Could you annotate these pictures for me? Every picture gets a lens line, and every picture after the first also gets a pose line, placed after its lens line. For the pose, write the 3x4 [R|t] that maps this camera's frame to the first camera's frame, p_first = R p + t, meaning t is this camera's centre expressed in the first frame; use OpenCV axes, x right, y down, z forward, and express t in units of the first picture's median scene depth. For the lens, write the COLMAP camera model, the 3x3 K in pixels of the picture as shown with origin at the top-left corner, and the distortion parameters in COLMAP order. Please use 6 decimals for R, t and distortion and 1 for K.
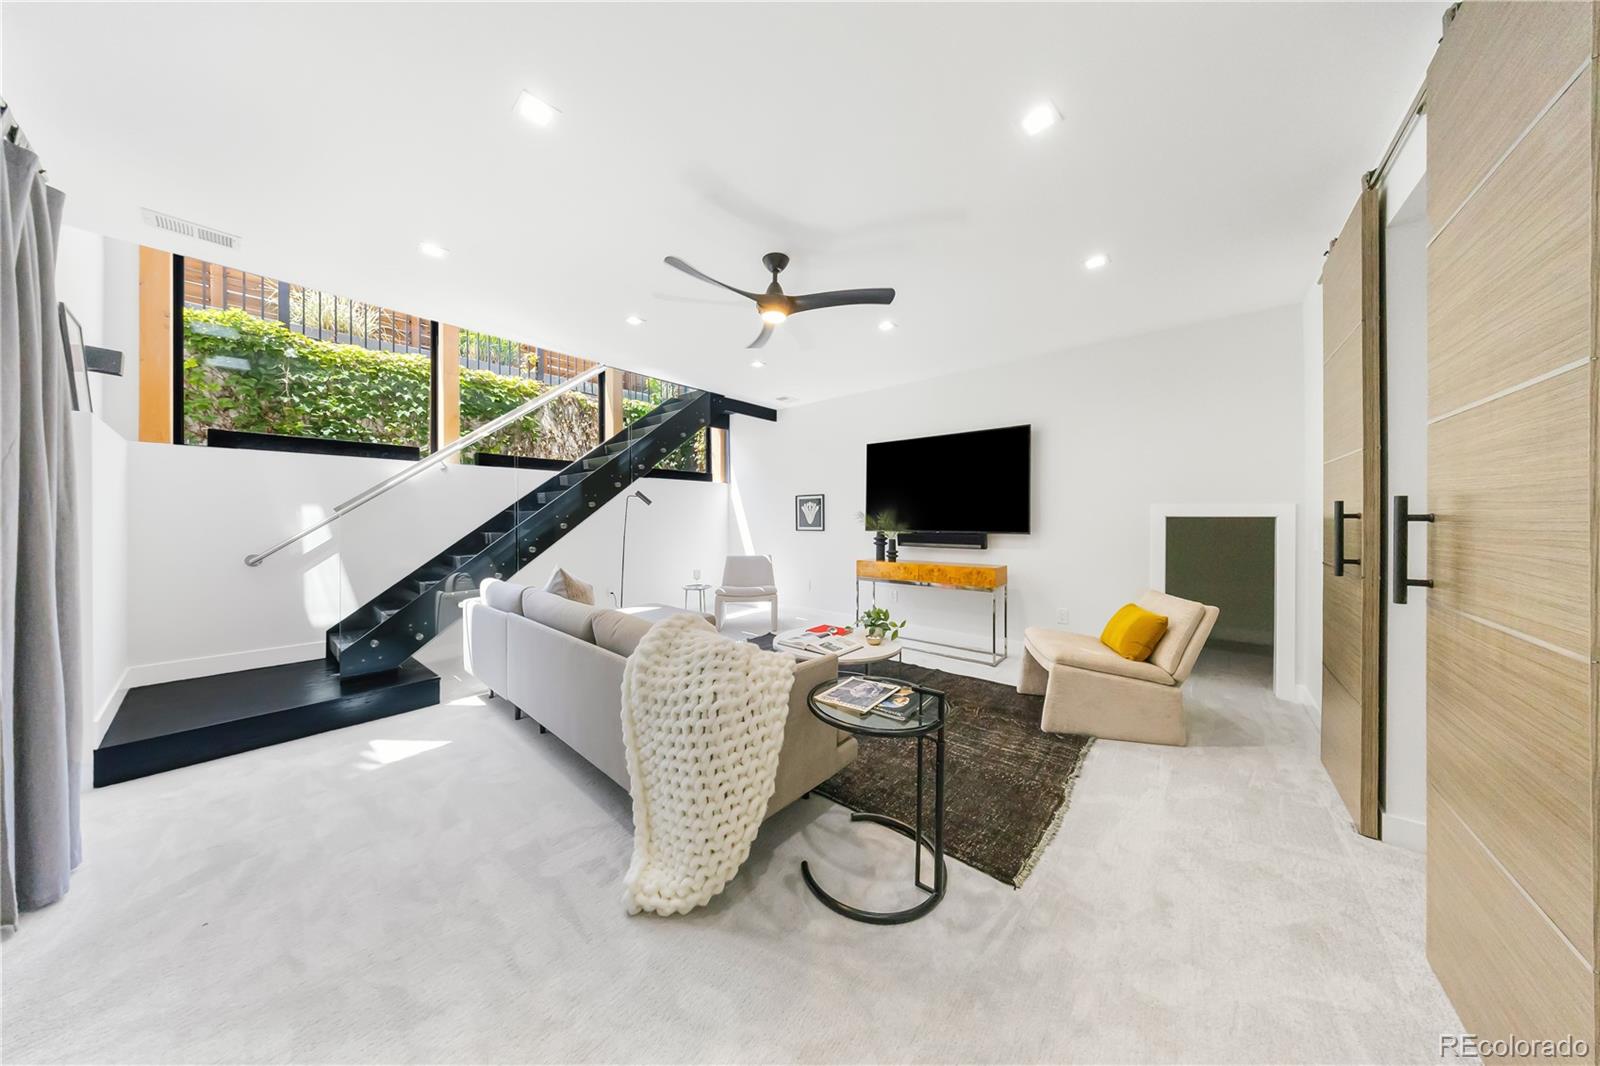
lens RADIAL K [[458.2, 0, 797.9], [0, 458.2, 522.1], [0, 0, 1]] dist [0.015563, 0.000002]
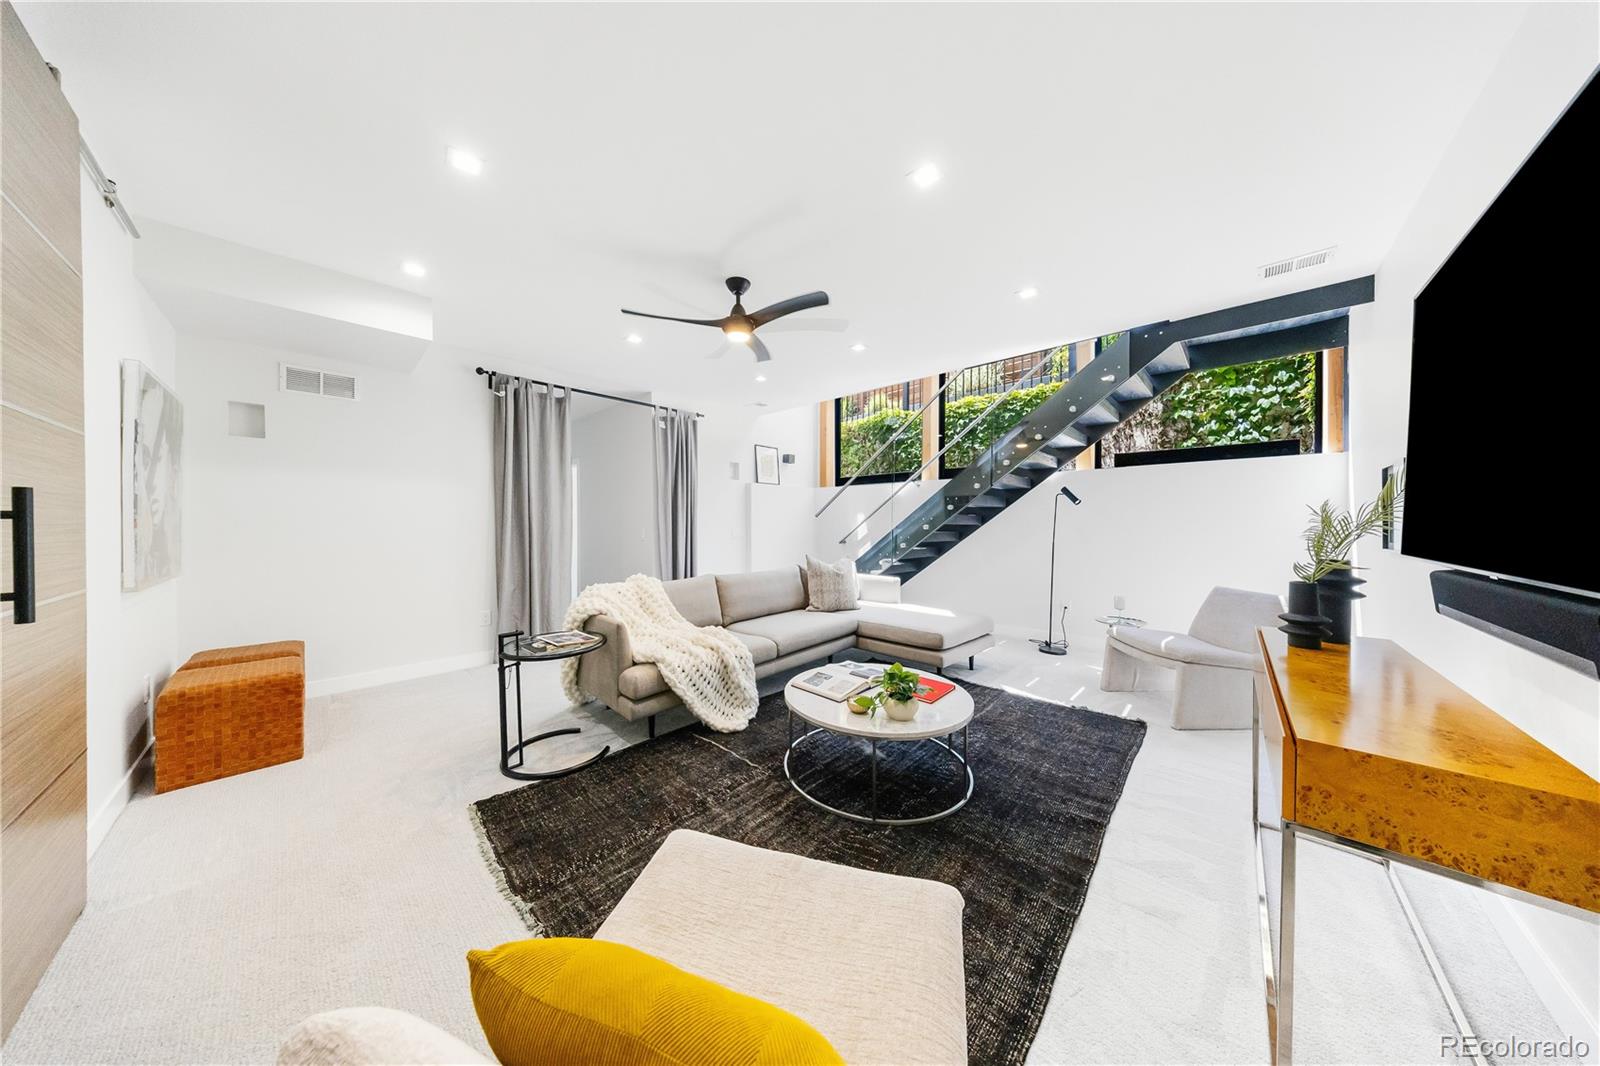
lens RADIAL K [[458.2, 0, 797.9], [0, 458.2, 522.1], [0, 0, 1]] dist [0.015563, 0.000002]
pose [[-0.041114, 0.000572, -0.999154, 1.048202], [-0.007943, 0.999968, 0.000899, -0.001784], [0.999123, 0.007973, -0.041108, 1.192600]]
